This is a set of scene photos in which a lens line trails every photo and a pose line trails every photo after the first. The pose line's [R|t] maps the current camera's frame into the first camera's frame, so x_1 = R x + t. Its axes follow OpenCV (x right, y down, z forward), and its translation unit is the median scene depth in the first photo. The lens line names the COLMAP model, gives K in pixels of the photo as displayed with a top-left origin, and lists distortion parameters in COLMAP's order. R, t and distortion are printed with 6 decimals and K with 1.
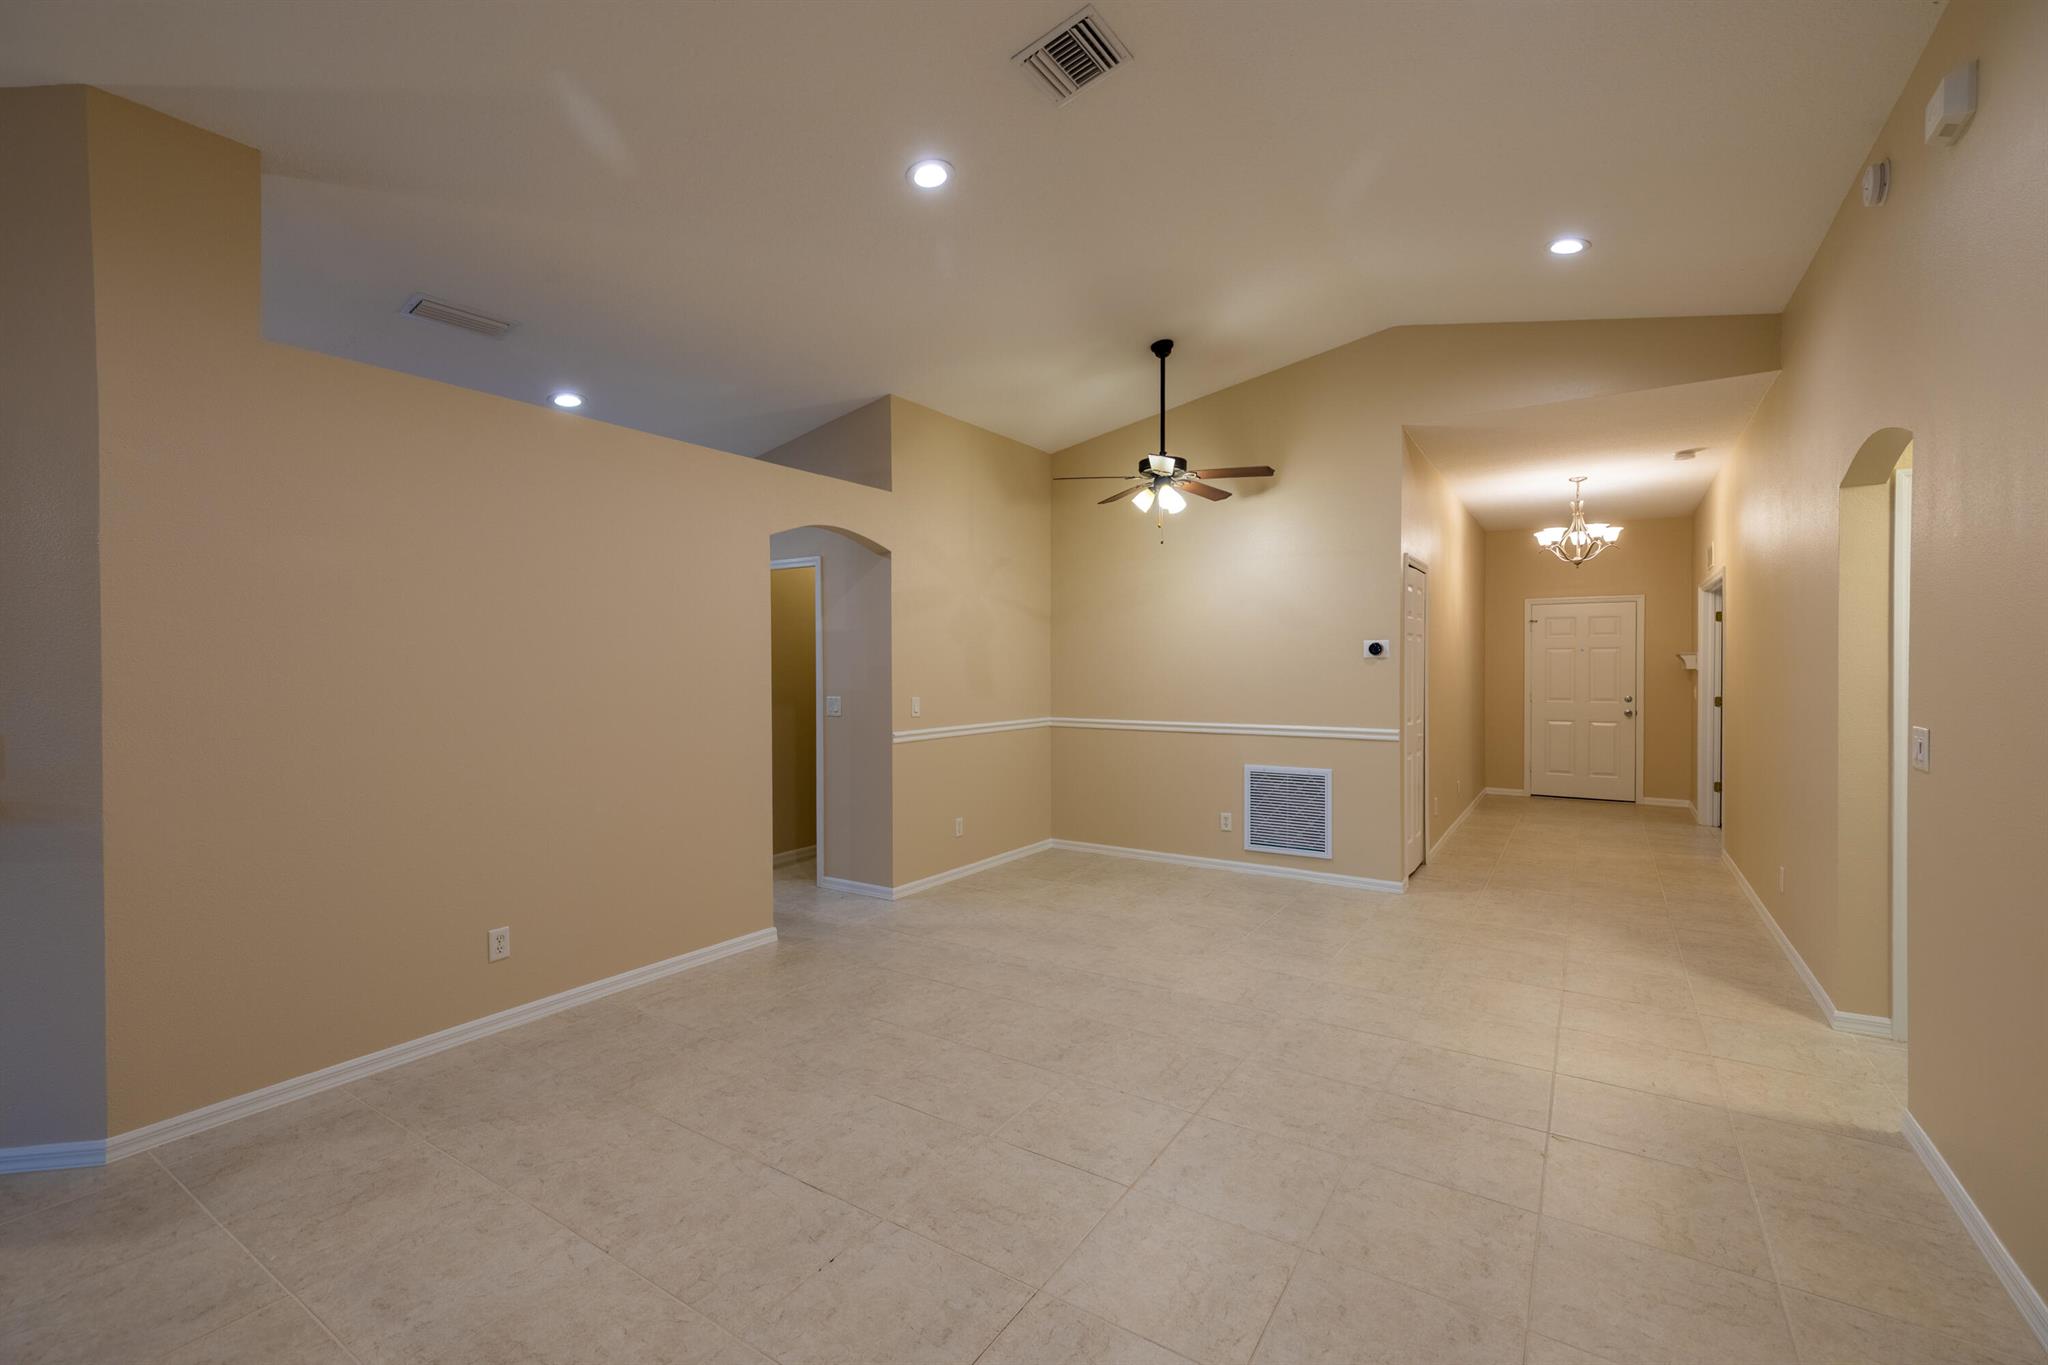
lens RADIAL K [[875.4, 0, 1016.3], [0, 875.4, 674.0], [0, 0, 1]] dist [0.002091, 0.000648]
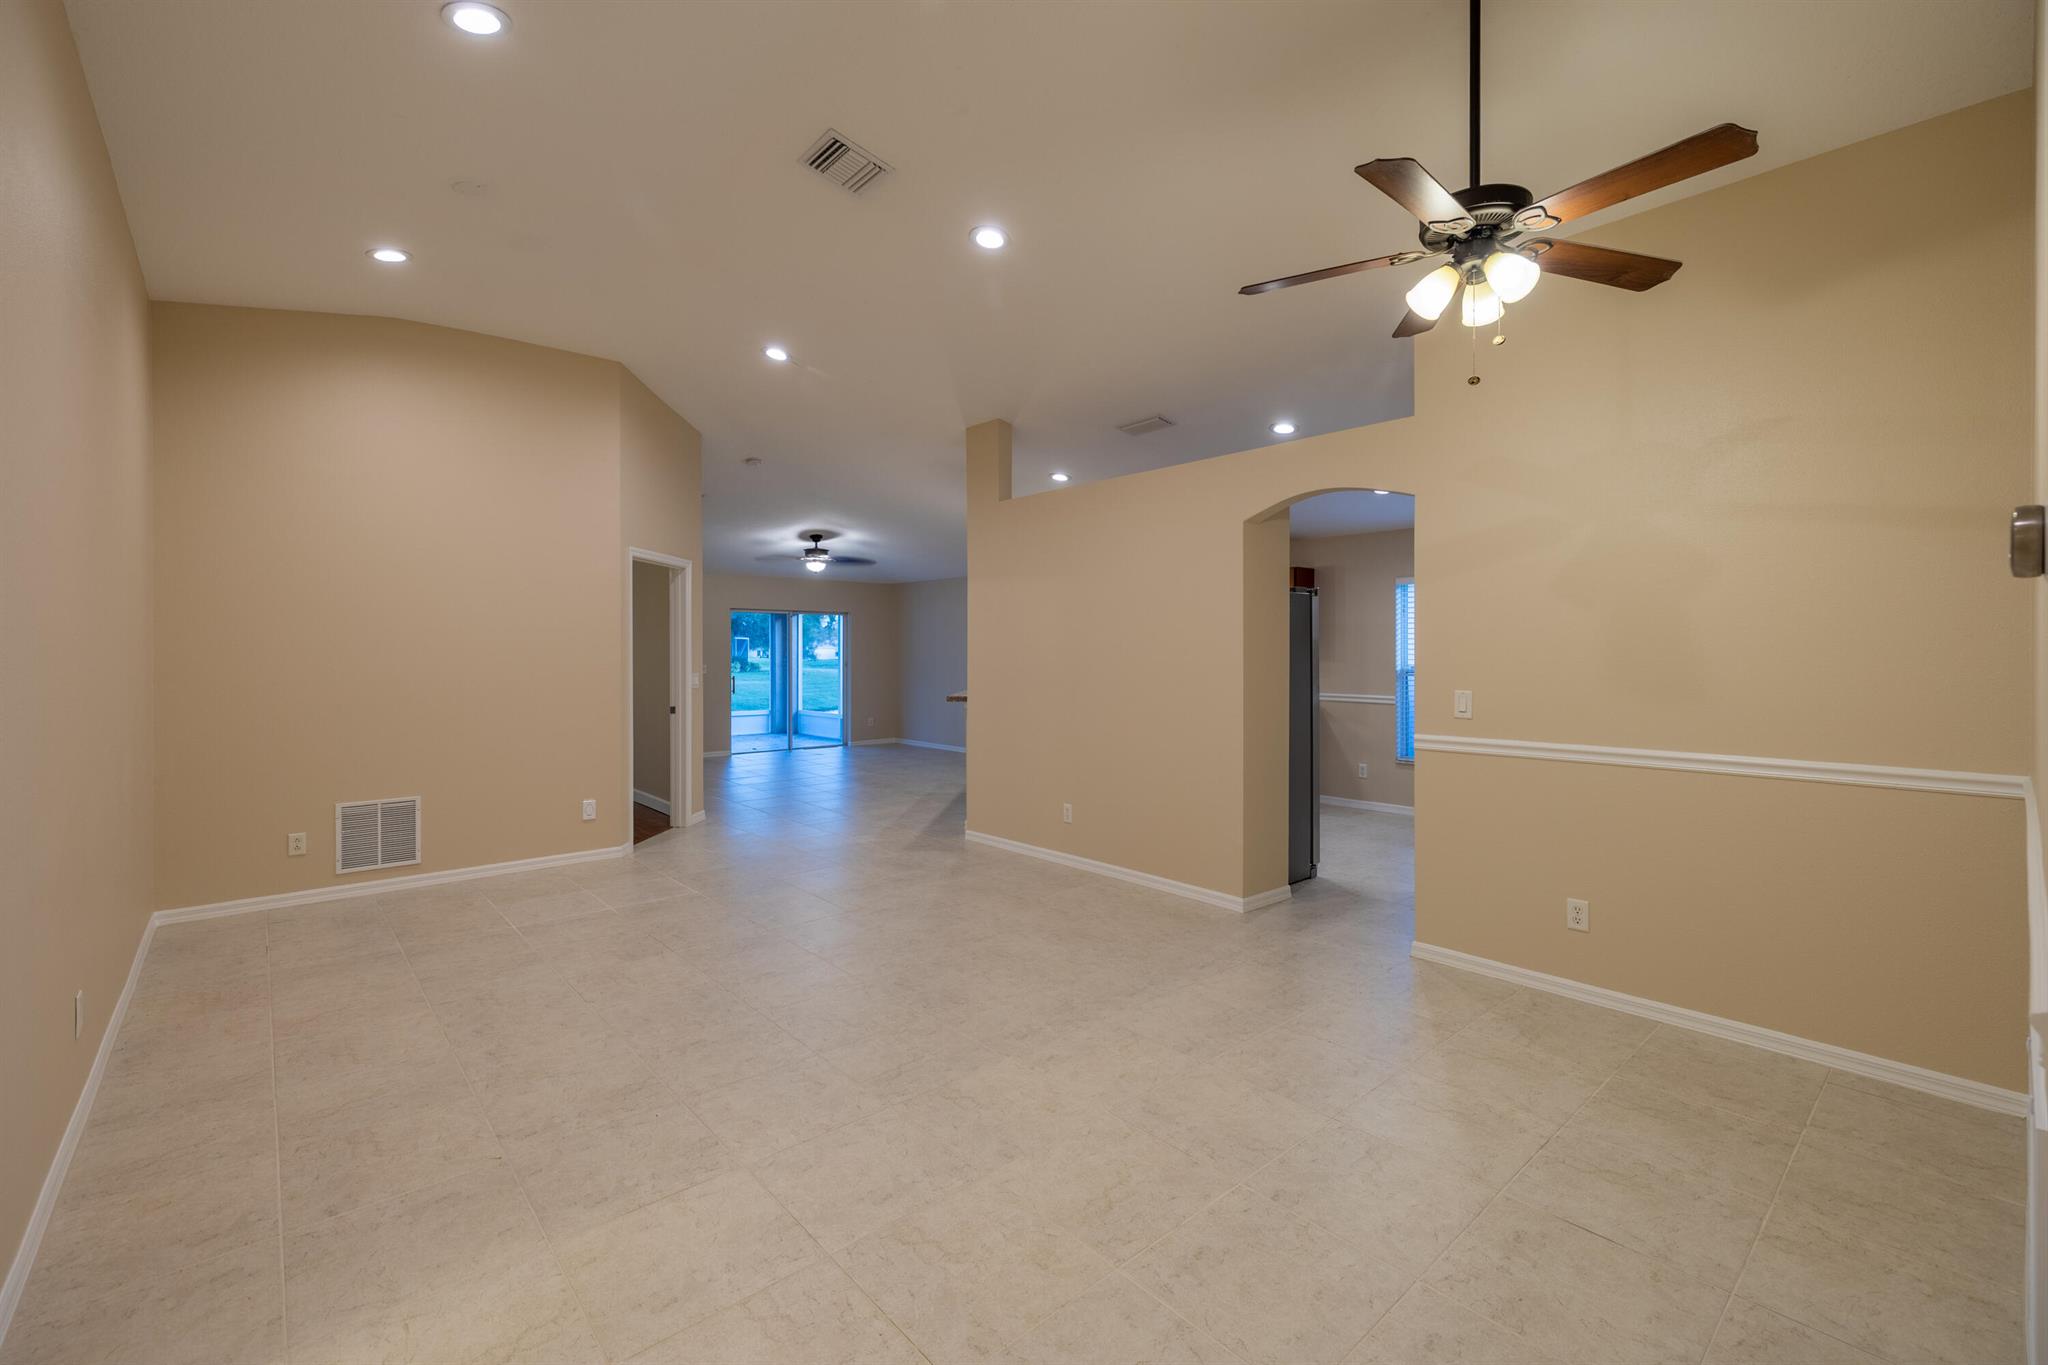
lens RADIAL K [[875.4, 0, 1037.4], [0, 875.4, 652.8], [0, 0, 1]] dist [0.002091, 0.000648]
pose [[-0.256038, 0.003849, -0.966659, 0.609833], [-0.007969, 0.999950, 0.006092, -0.004678], [0.966634, 0.009263, -0.255994, 0.799419]]
